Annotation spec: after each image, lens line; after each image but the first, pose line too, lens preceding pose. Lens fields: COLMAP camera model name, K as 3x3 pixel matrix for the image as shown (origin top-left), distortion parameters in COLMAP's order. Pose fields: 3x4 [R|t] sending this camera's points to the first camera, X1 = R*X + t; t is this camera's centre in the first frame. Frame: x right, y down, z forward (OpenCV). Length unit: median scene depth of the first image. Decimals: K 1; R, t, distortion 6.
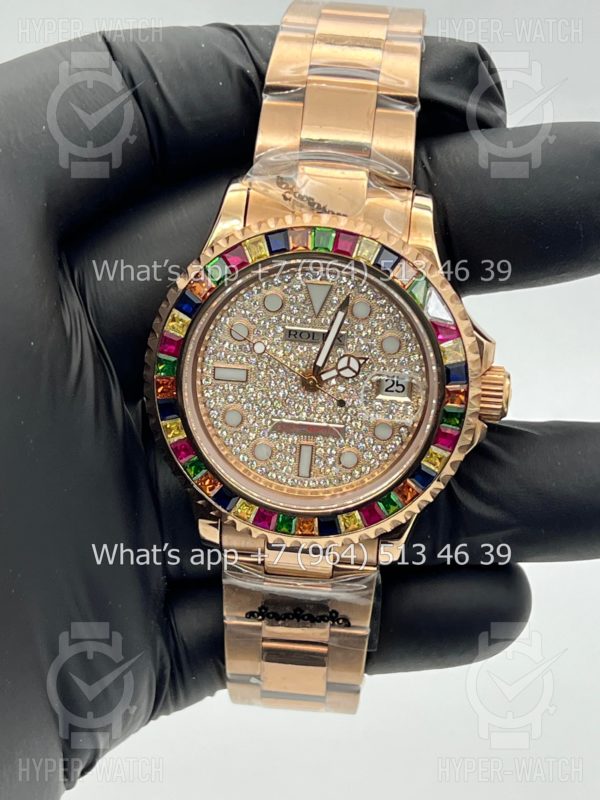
lens RADIAL K [[1829.5, 0, 300.0], [0, 1829.5, 400.0], [0, 0, 1]] dist [0.057410, -0.086649]
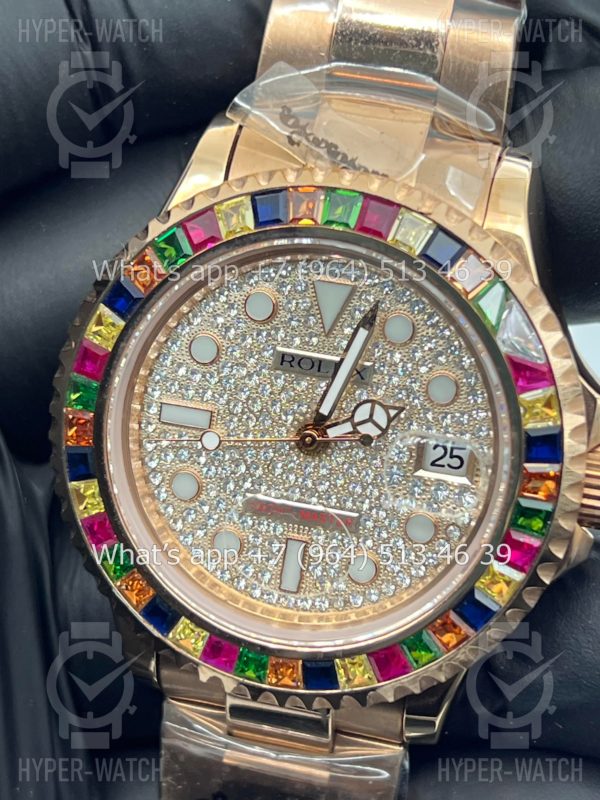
lens RADIAL K [[1829.5, 0, 300.0], [0, 1829.5, 400.0], [0, 0, 1]] dist [0.057410, -0.086649]
pose [[0.989540, 0.081214, -0.119226, 0.075834], [-0.086346, 0.995520, -0.038527, 0.001012], [0.115563, 0.048418, 0.992119, 0.385158]]
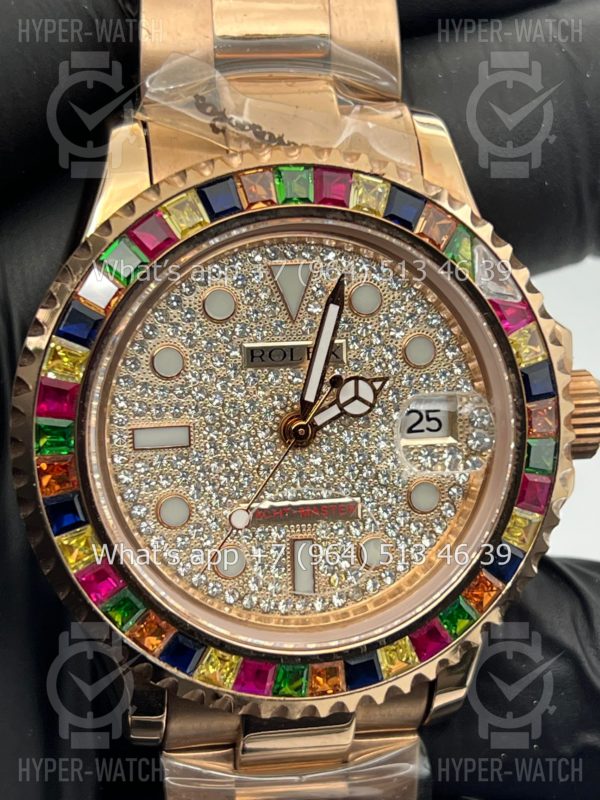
lens RADIAL K [[1829.5, 0, 300.0], [0, 1829.5, 400.0], [0, 0, 1]] dist [0.057410, -0.086649]
pose [[0.957982, -0.129679, 0.255840, -0.143774], [0.153975, 0.985050, -0.077254, 0.025822], [-0.241997, 0.113401, 0.963627, 0.431852]]
